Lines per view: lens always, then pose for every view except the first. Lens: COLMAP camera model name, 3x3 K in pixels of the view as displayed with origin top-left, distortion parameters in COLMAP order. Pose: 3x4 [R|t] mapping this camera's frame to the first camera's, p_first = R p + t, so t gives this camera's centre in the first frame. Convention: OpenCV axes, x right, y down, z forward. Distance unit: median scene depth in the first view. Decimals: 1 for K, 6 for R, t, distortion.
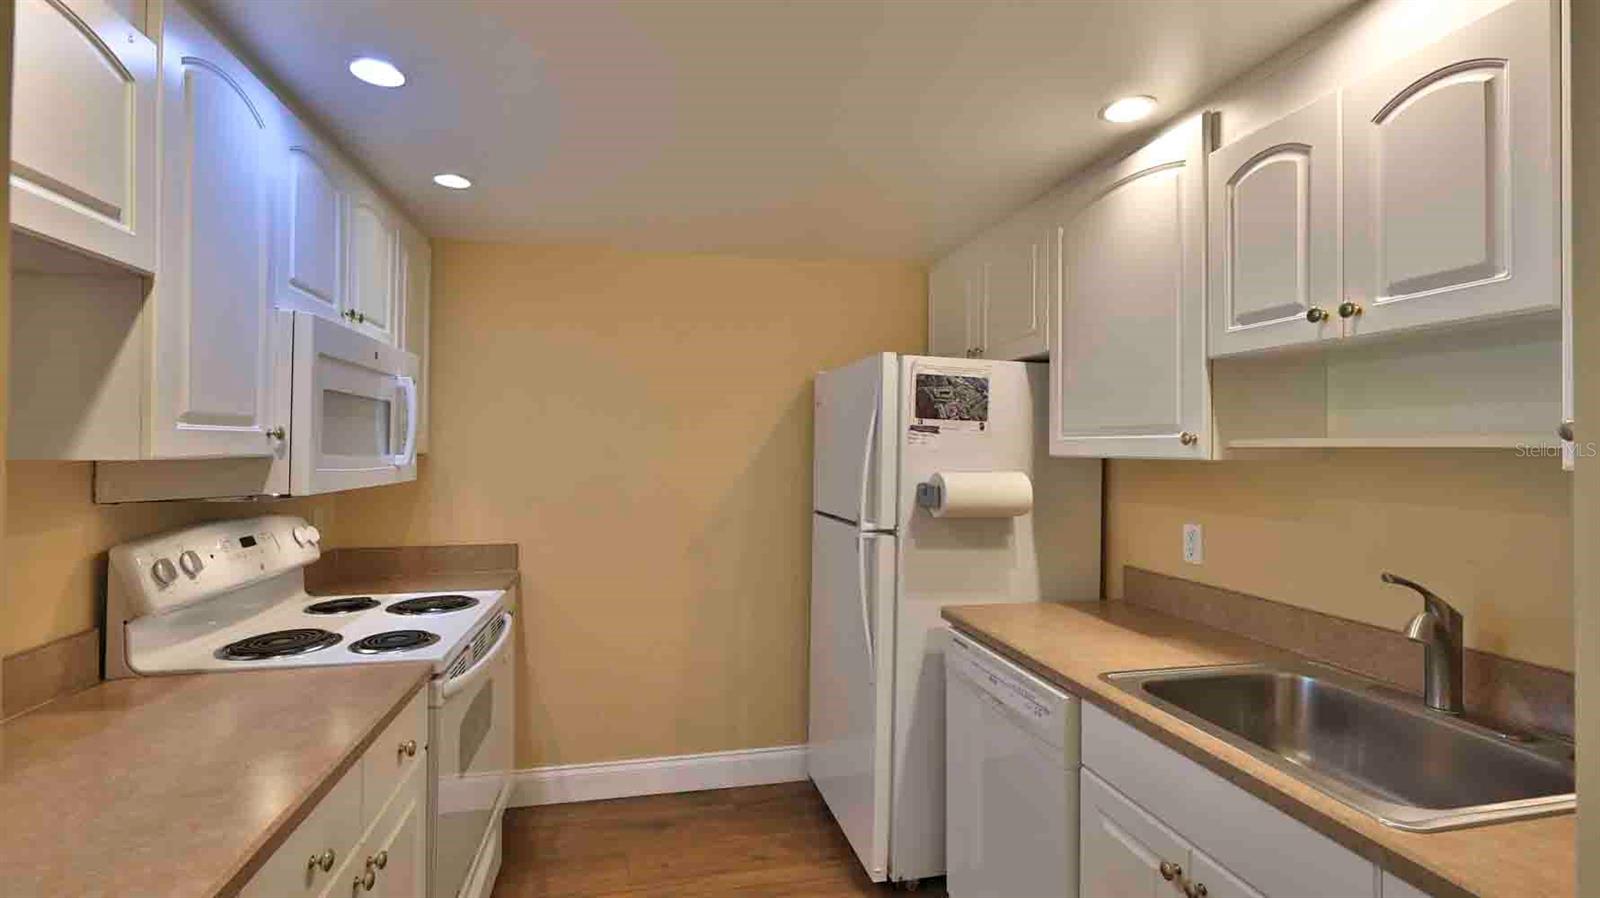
lens RADIAL K [[713.4, 0, 798.0], [0, 713.4, 443.0], [0, 0, 1]] dist [-0.000707, 0.001097]
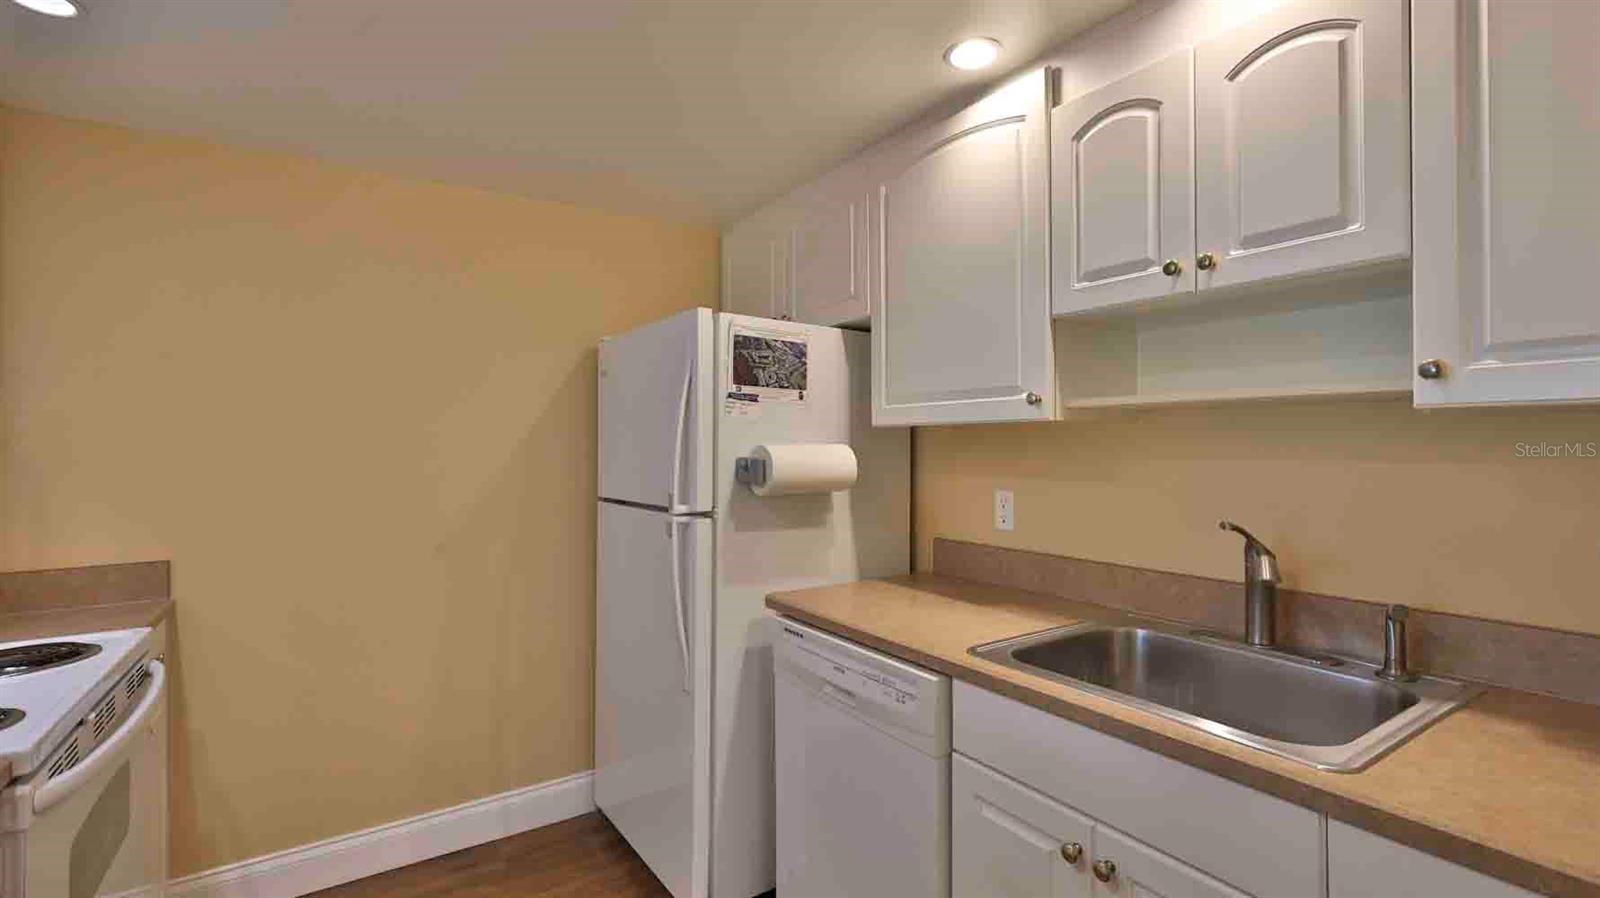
lens RADIAL K [[708.3, 0, 801.0], [0, 708.3, 443.1], [0, 0, 1]] dist [-0.000562, -0.000044]
pose [[0.933485, -0.011525, 0.358431, -0.089410], [0.009525, 0.999928, 0.007346, 0.039518], [-0.358490, -0.003443, 0.933527, 0.183541]]
